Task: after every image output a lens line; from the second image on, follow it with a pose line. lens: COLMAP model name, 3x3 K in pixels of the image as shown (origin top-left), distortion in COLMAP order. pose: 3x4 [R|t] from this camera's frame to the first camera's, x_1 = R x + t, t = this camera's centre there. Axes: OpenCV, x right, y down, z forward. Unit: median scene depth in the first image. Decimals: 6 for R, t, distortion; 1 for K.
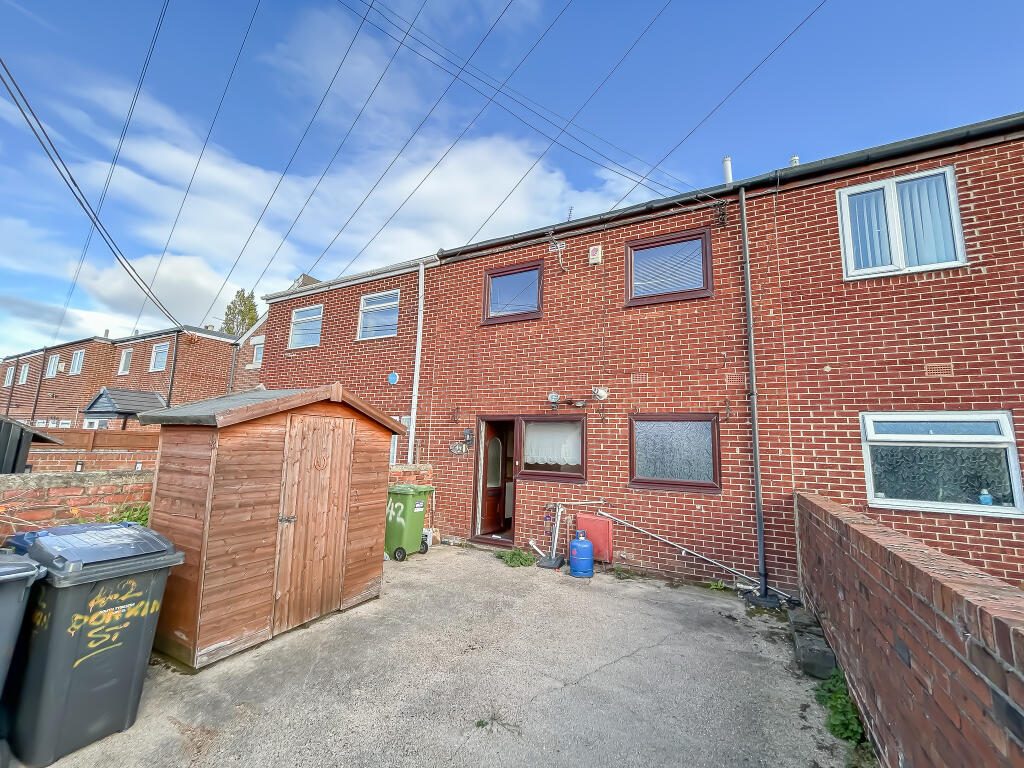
lens RADIAL K [[416.5, 0, 508.0], [0, 416.5, 386.1], [0, 0, 1]] dist [-0.003693, 0.001460]
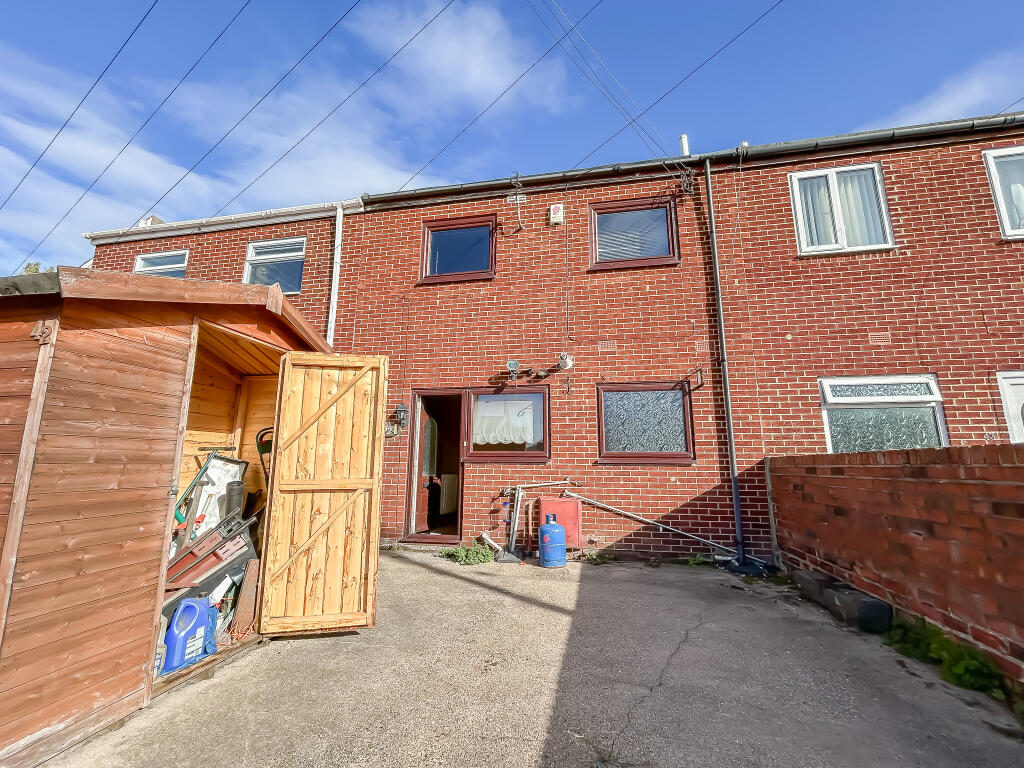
lens RADIAL K [[416.5, 0, 508.4], [0, 416.5, 385.4], [0, 0, 1]] dist [-0.003693, 0.001460]
pose [[0.955210, 0.031241, 0.294275, -0.186809], [-0.020240, 0.998980, -0.040353, 0.126143], [-0.295236, 0.032589, 0.954868, 0.205526]]
